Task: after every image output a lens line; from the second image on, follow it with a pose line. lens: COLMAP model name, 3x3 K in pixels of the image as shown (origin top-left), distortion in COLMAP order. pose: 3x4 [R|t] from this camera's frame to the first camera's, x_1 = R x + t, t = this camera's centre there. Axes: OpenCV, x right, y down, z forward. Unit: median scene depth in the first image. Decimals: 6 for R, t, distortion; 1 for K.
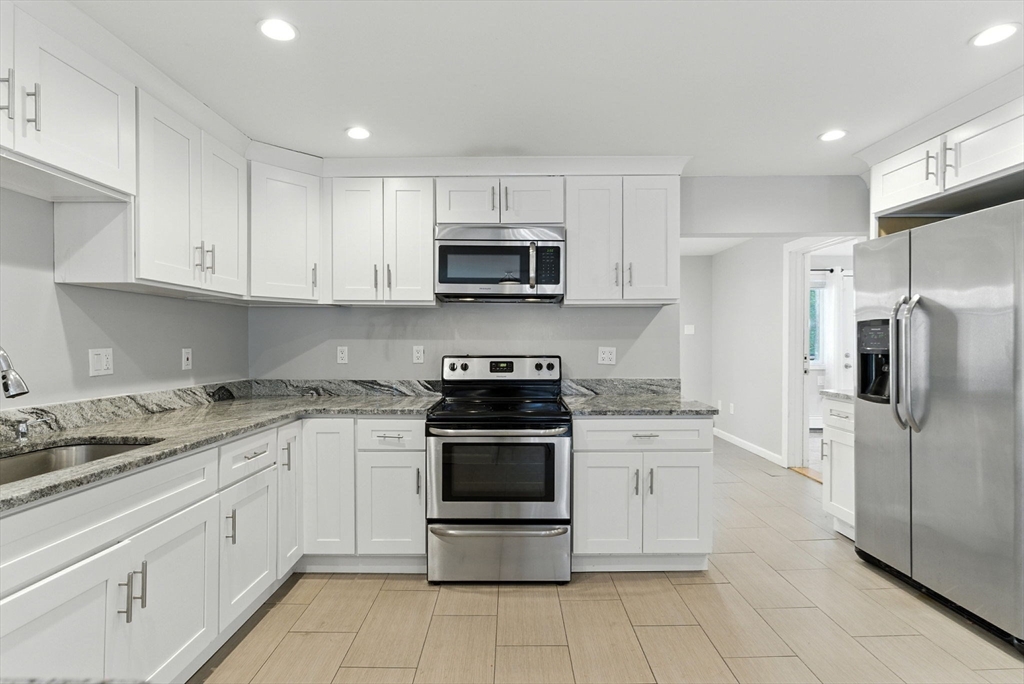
lens RADIAL K [[497.9, 0, 513.0], [0, 497.9, 344.0], [0, 0, 1]] dist [-0.001092, -0.000386]
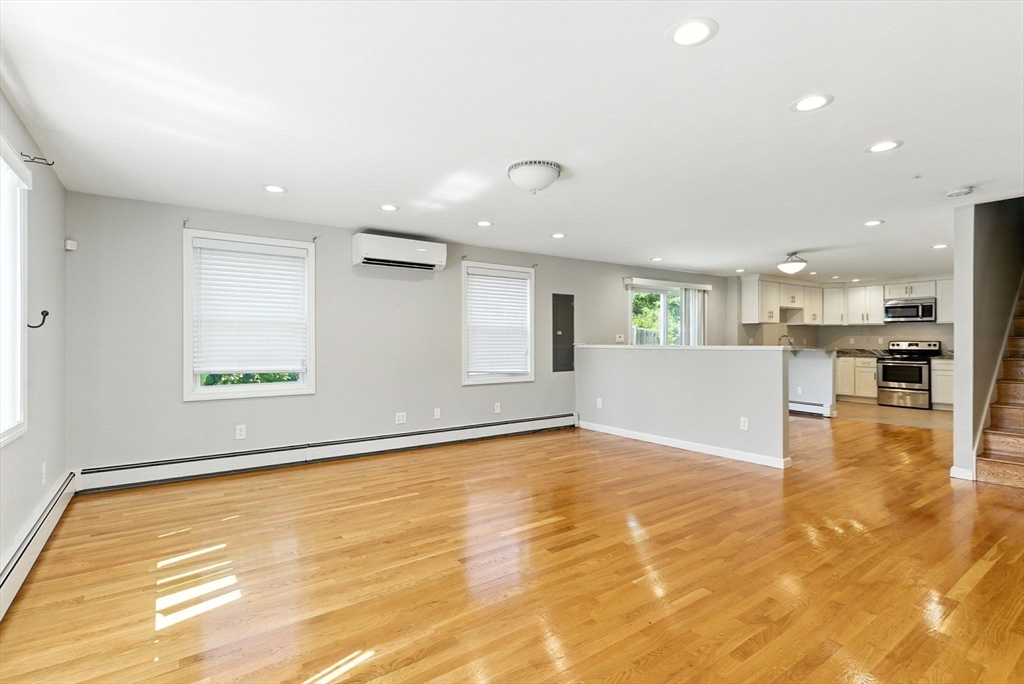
lens RADIAL K [[497.9, 0, 507.4], [0, 497.9, 339.1], [0, 0, 1]] dist [-0.001092, -0.000386]
pose [[0.570865, -0.001071, -0.821043, 1.105572], [-0.004813, 0.999978, -0.004651, 0.039492], [0.821030, 0.006607, 0.570847, -2.862908]]
